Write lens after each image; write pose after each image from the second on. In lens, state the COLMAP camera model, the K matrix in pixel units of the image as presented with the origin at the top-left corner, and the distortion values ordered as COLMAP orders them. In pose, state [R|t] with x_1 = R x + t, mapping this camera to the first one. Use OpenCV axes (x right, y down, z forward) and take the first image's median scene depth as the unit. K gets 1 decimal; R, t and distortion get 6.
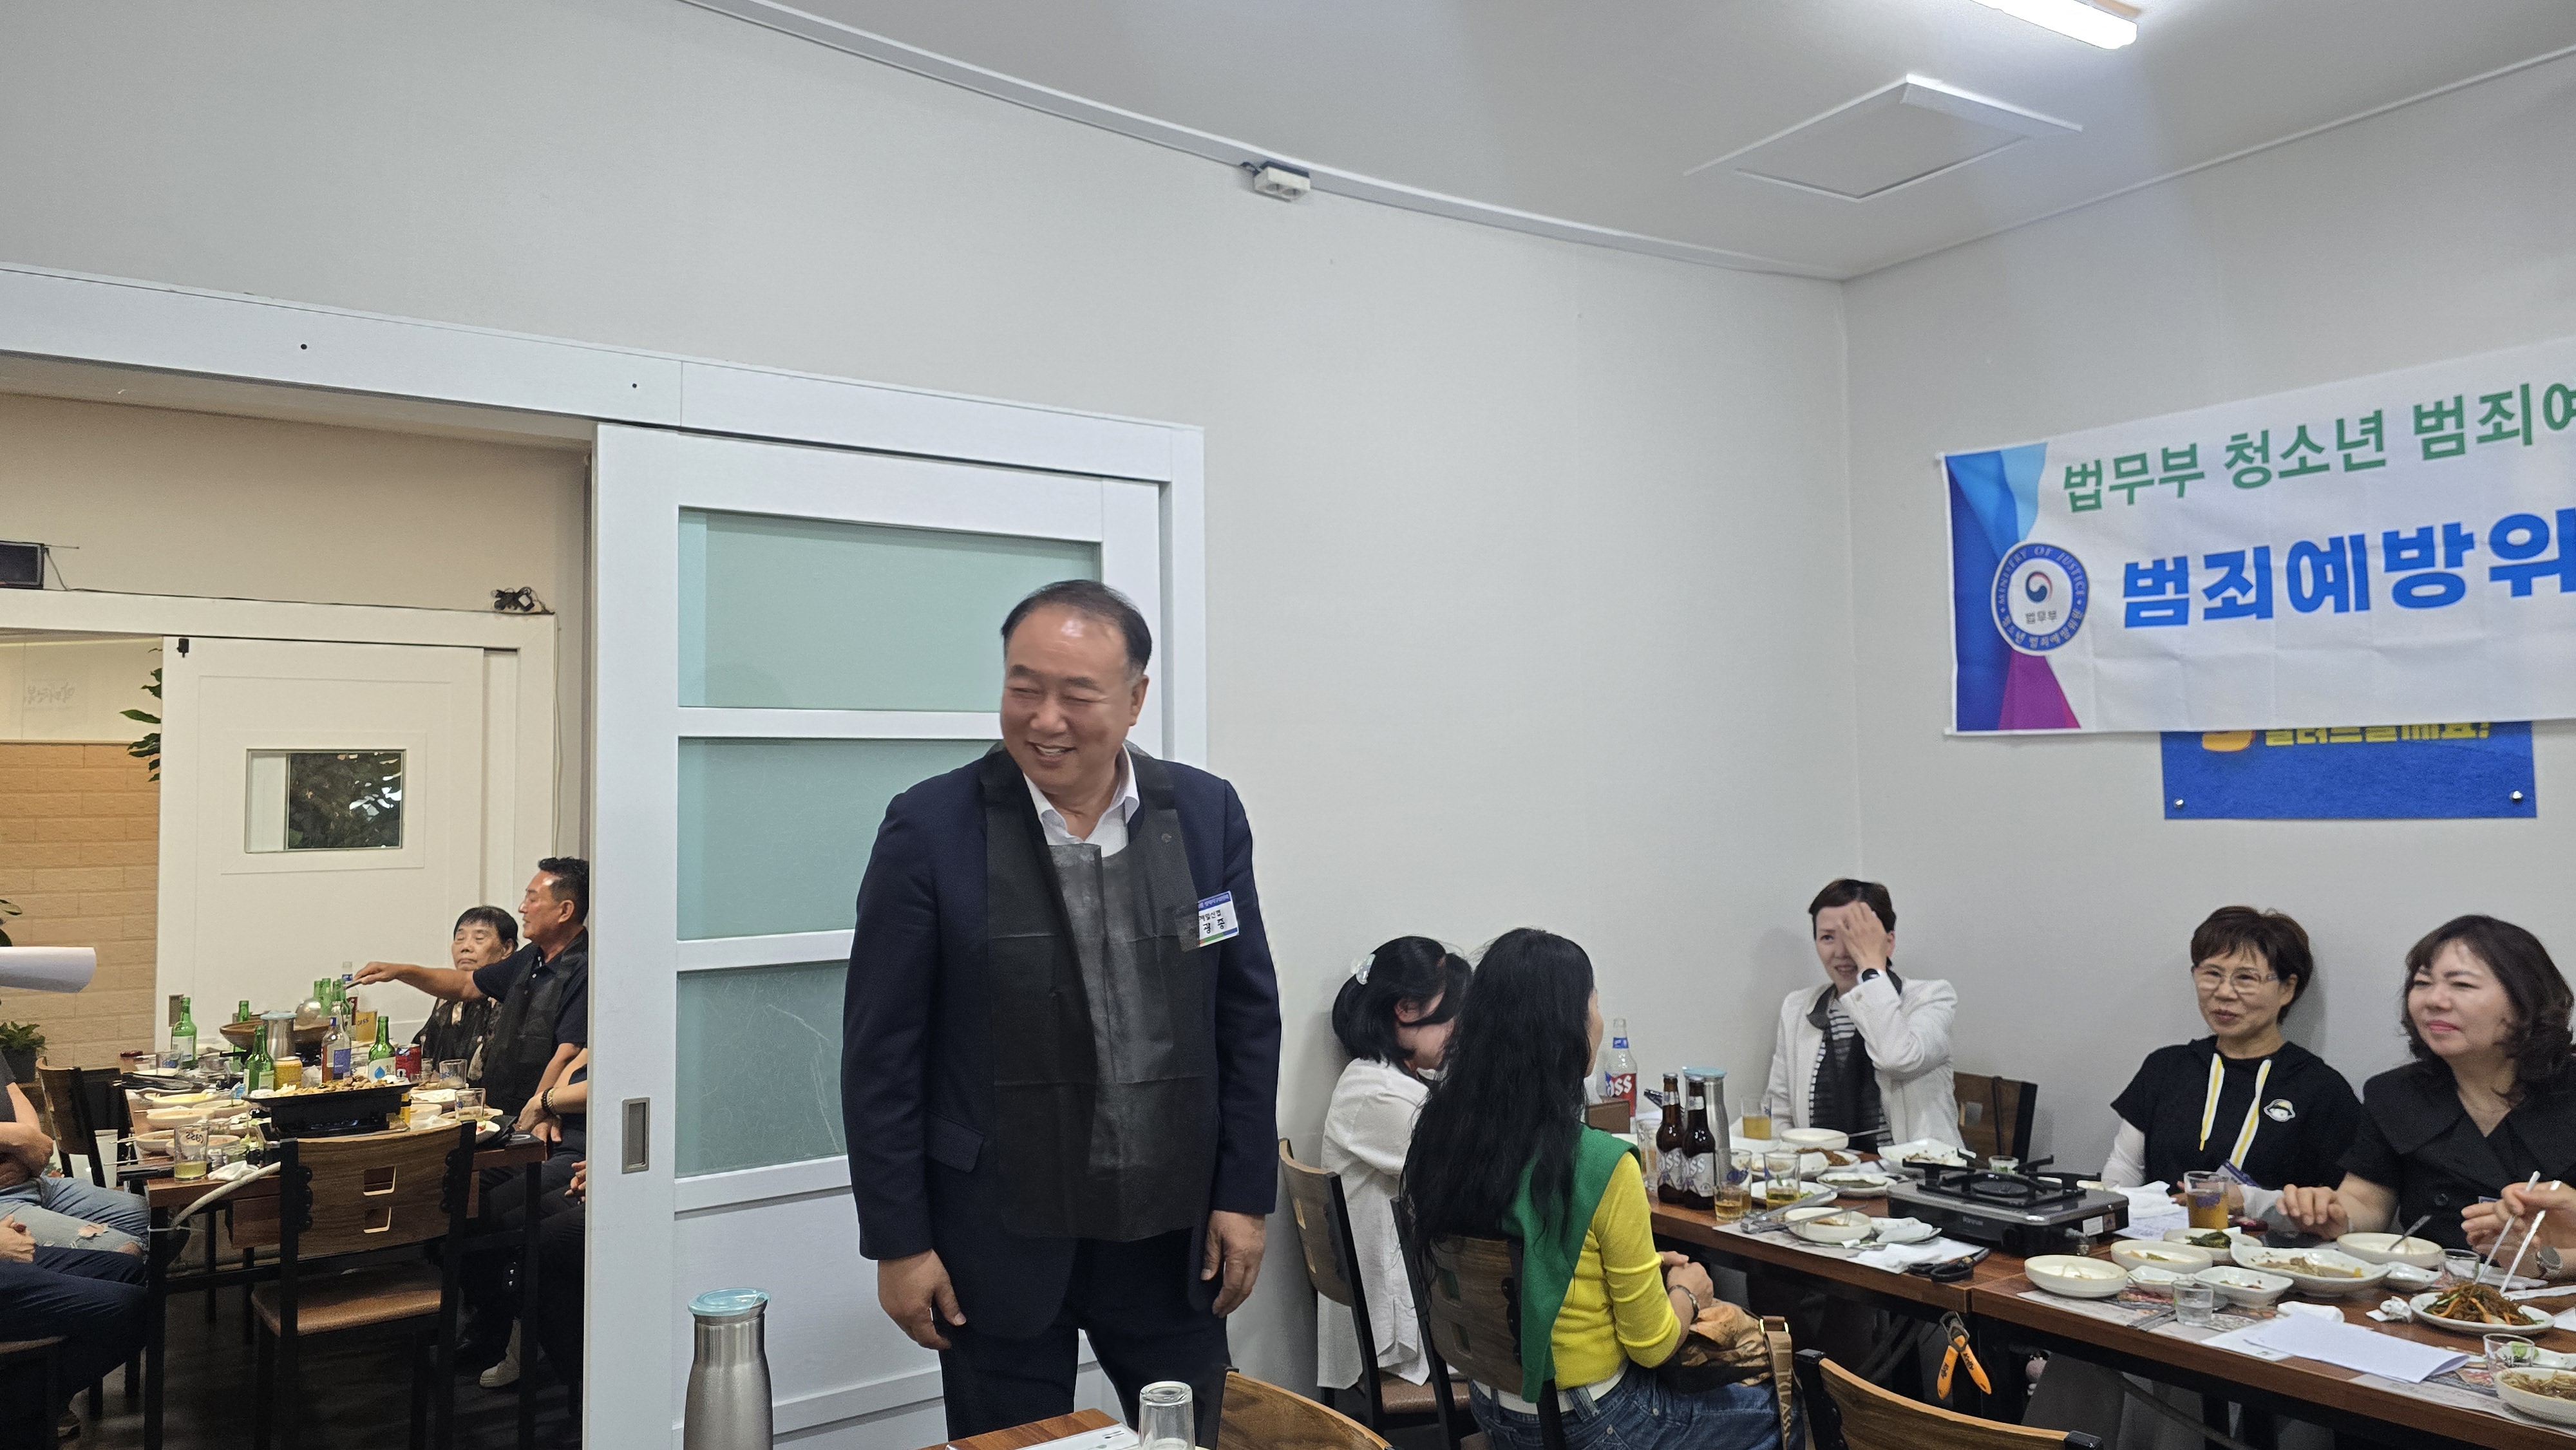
lens RADIAL K [[1741.4, 0, 1292.5], [0, 1741.4, 699.9], [0, 0, 1]] dist [0.064864, -0.060325]
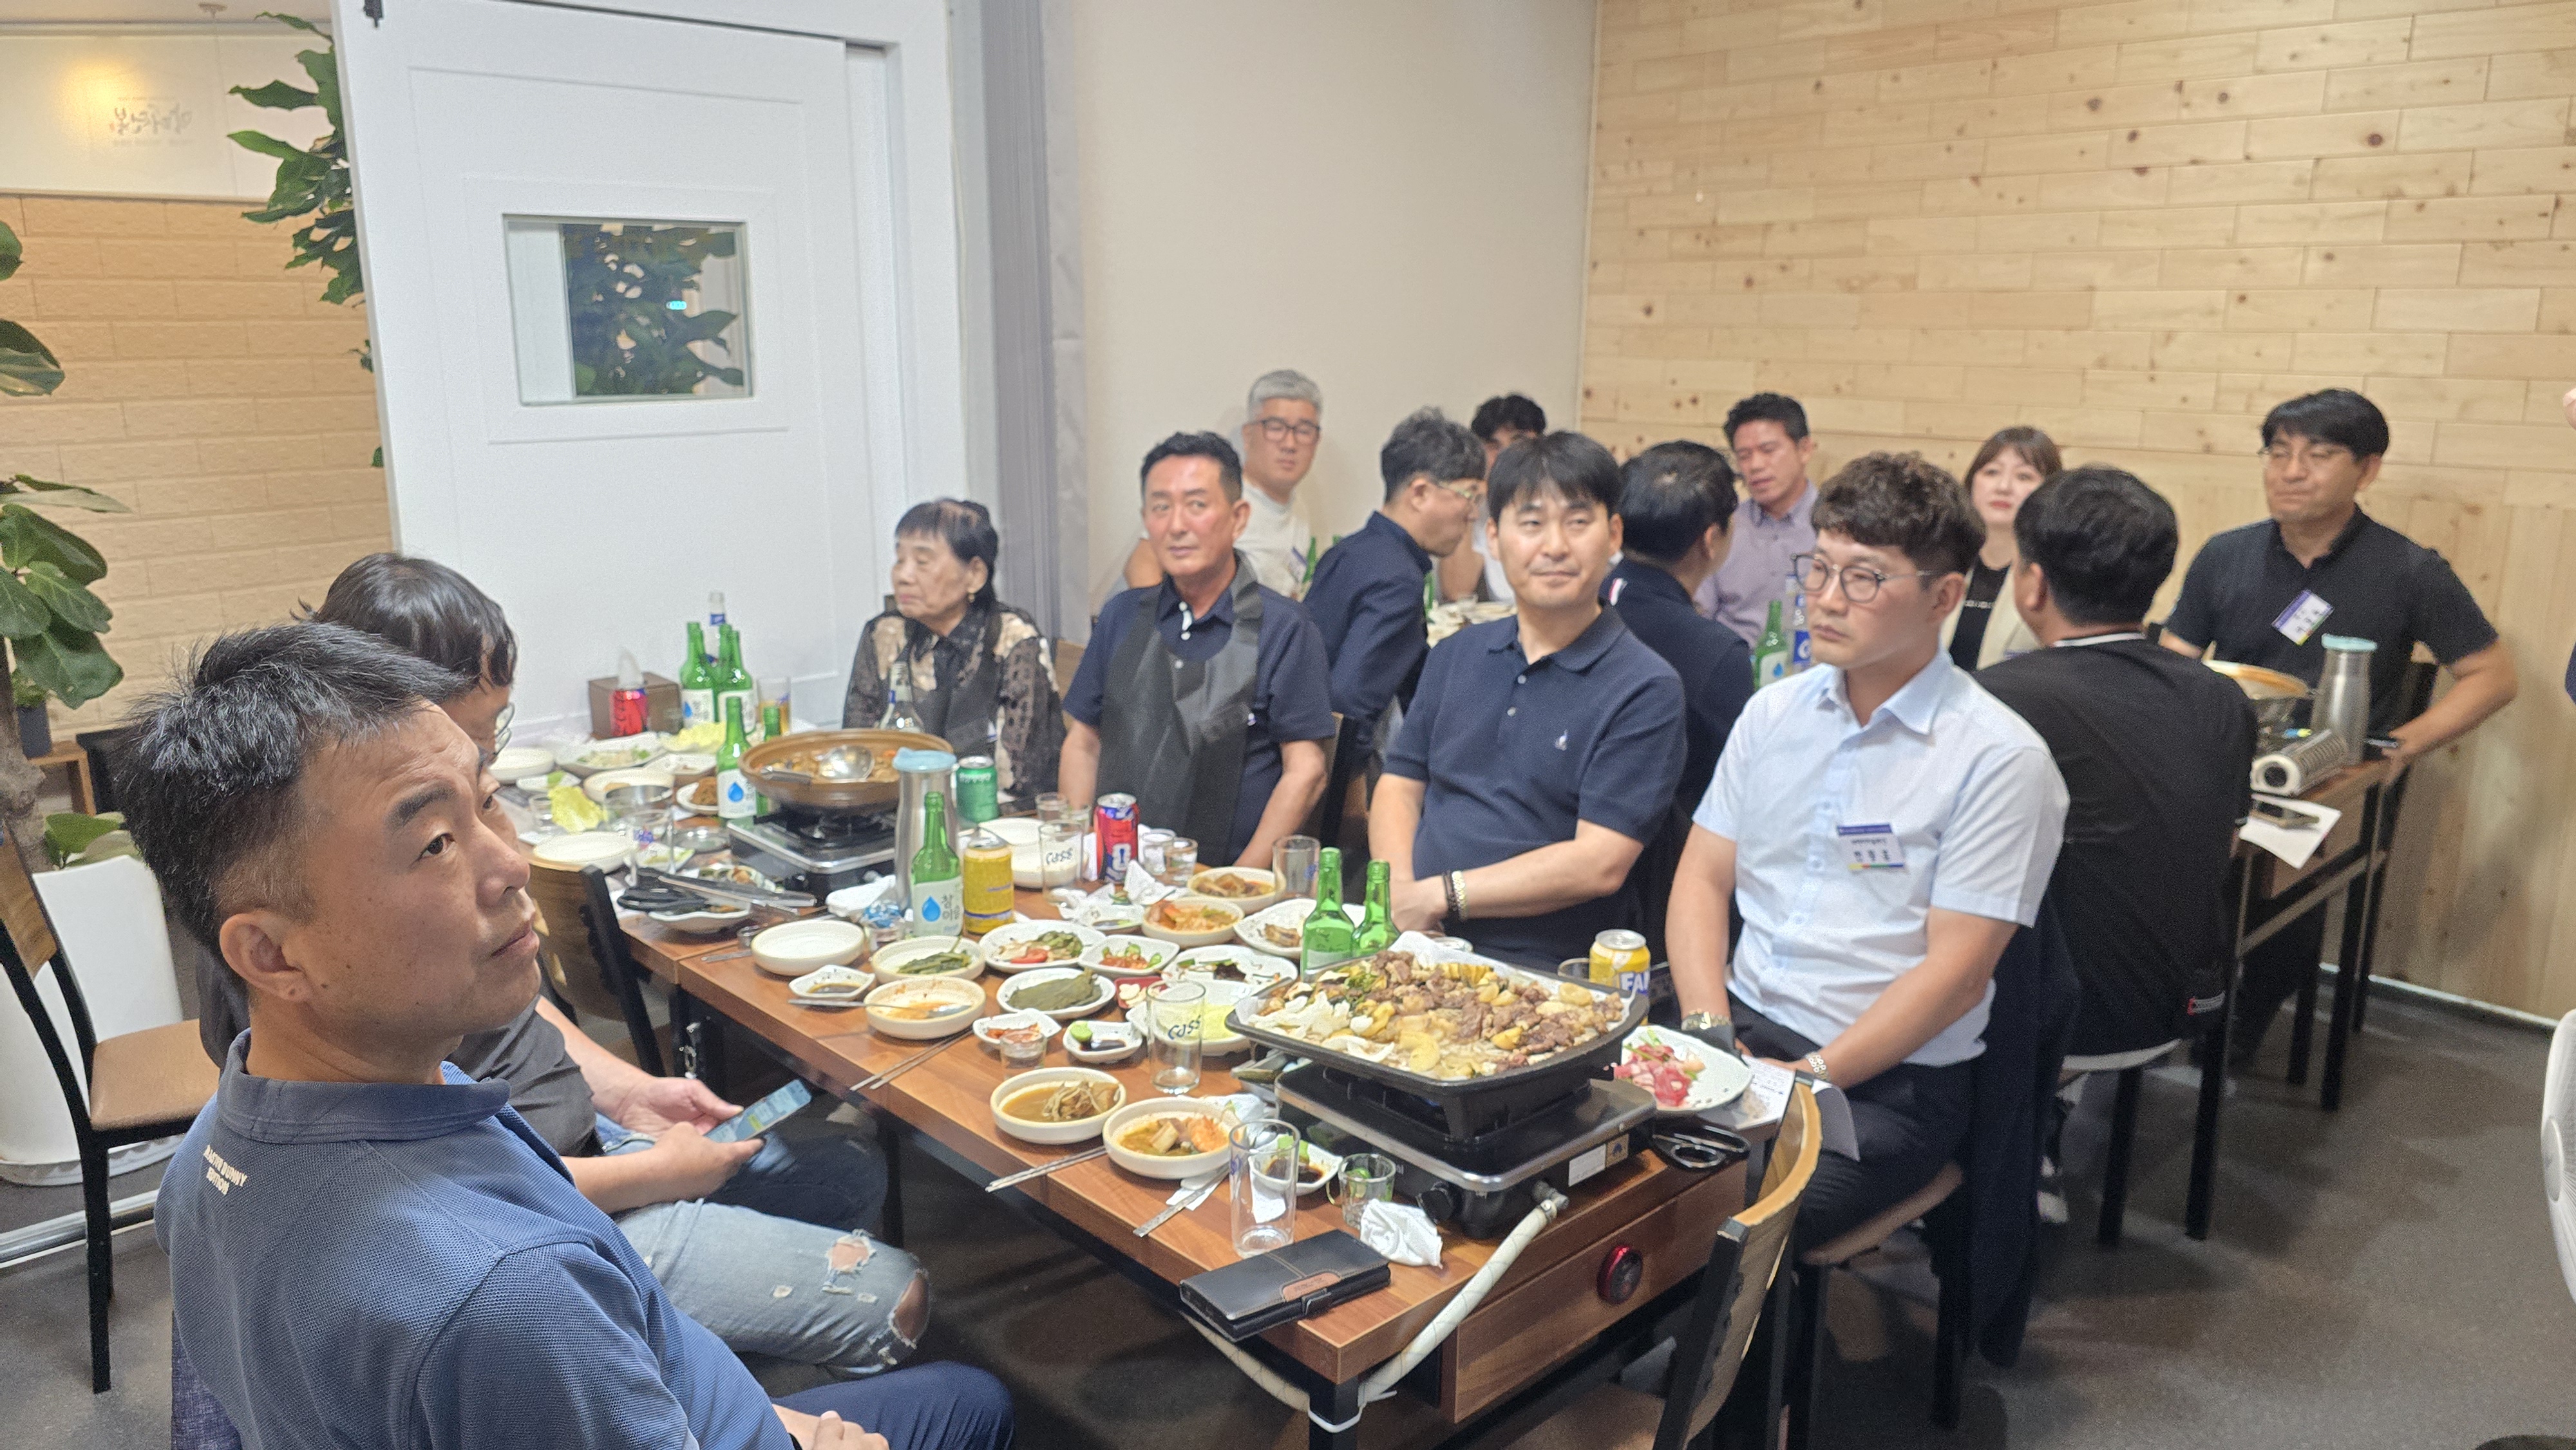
lens RADIAL K [[1741.4, 0, 1283.0], [0, 1741.4, 724.5], [0, 0, 1]] dist [0.064864, -0.060325]
pose [[0.989125, -0.015174, 0.146293, -1.356237], [-0.028574, 0.955886, 0.292344, 0.039693], [-0.144276, -0.293345, 0.945057, 1.258344]]
